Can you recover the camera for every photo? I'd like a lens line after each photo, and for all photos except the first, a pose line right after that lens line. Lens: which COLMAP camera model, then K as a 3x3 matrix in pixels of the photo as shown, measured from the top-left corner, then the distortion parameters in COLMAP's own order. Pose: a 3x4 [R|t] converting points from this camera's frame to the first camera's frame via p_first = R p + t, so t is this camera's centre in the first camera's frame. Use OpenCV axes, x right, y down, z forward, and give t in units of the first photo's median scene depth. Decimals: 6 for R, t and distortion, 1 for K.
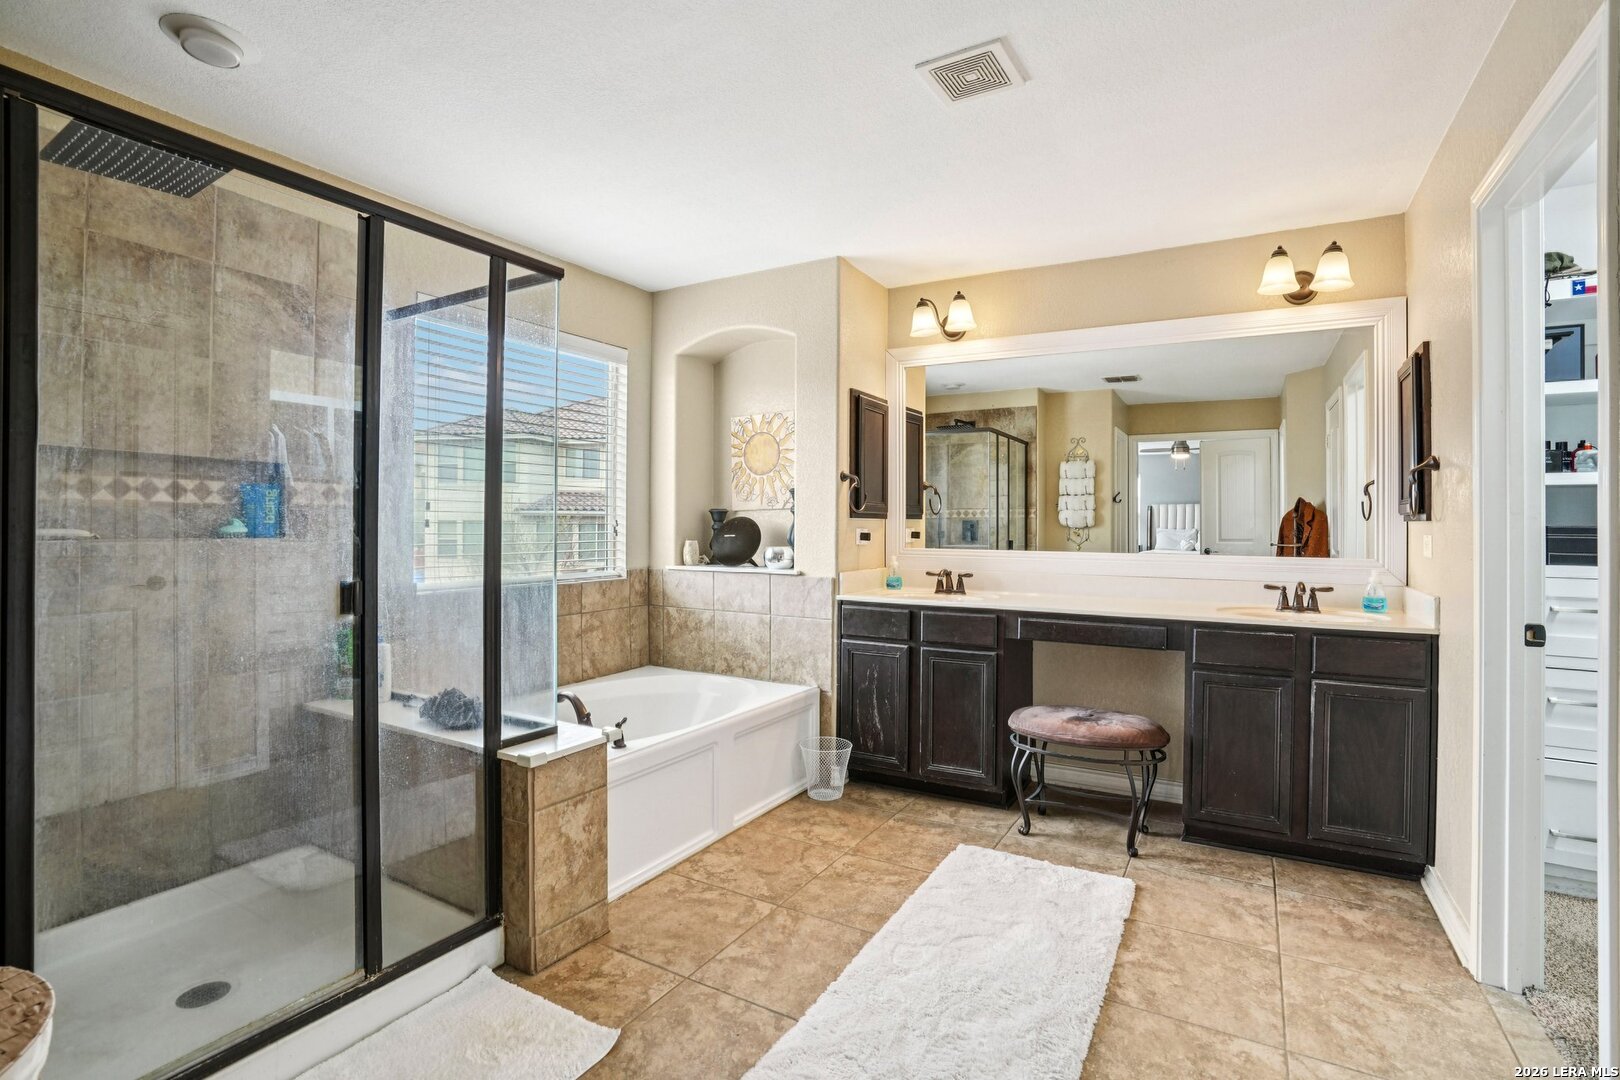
lens RADIAL K [[760.2, 0, 801.0], [0, 760.2, 532.1], [0, 0, 1]] dist [-0.062971, 0.022038]
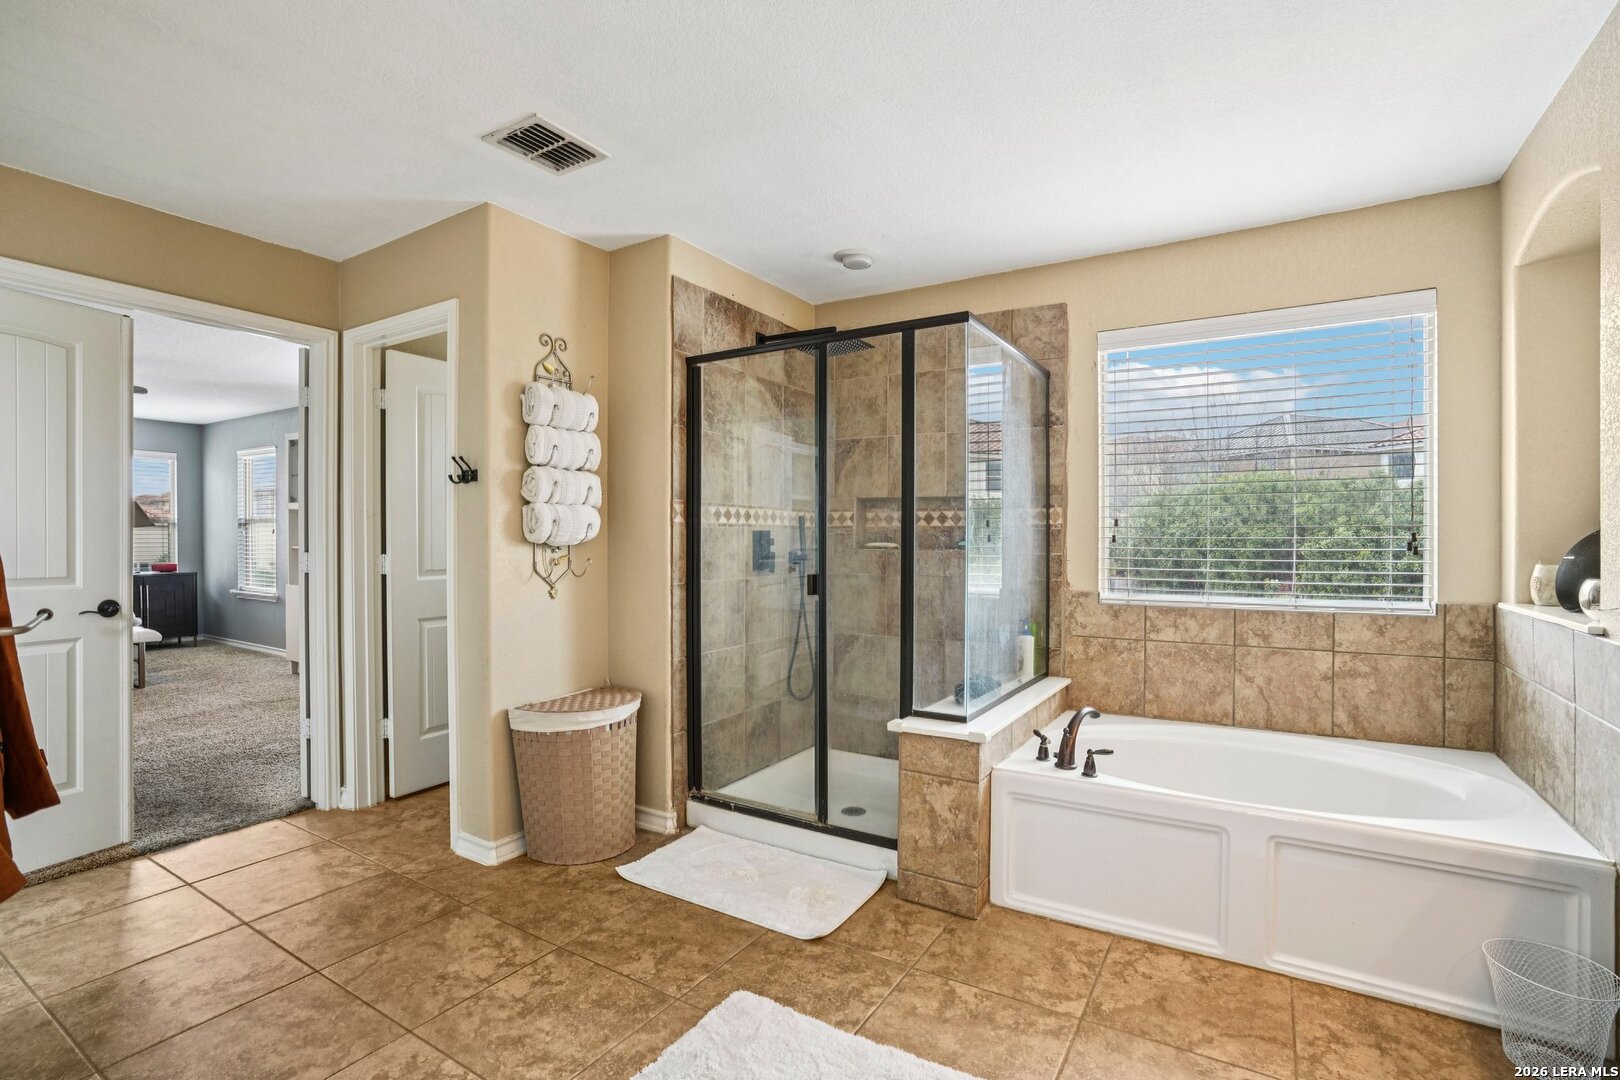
lens RADIAL K [[738.4, 0, 810.0], [0, 738.4, 540.0], [0, 0, 1]] dist [-0.059154, 0.020423]
pose [[0.003685, 0.002244, -0.999991, 0.706239], [-0.008714, 0.999960, 0.002212, -0.009821], [0.999955, 0.008706, 0.003705, 0.678986]]
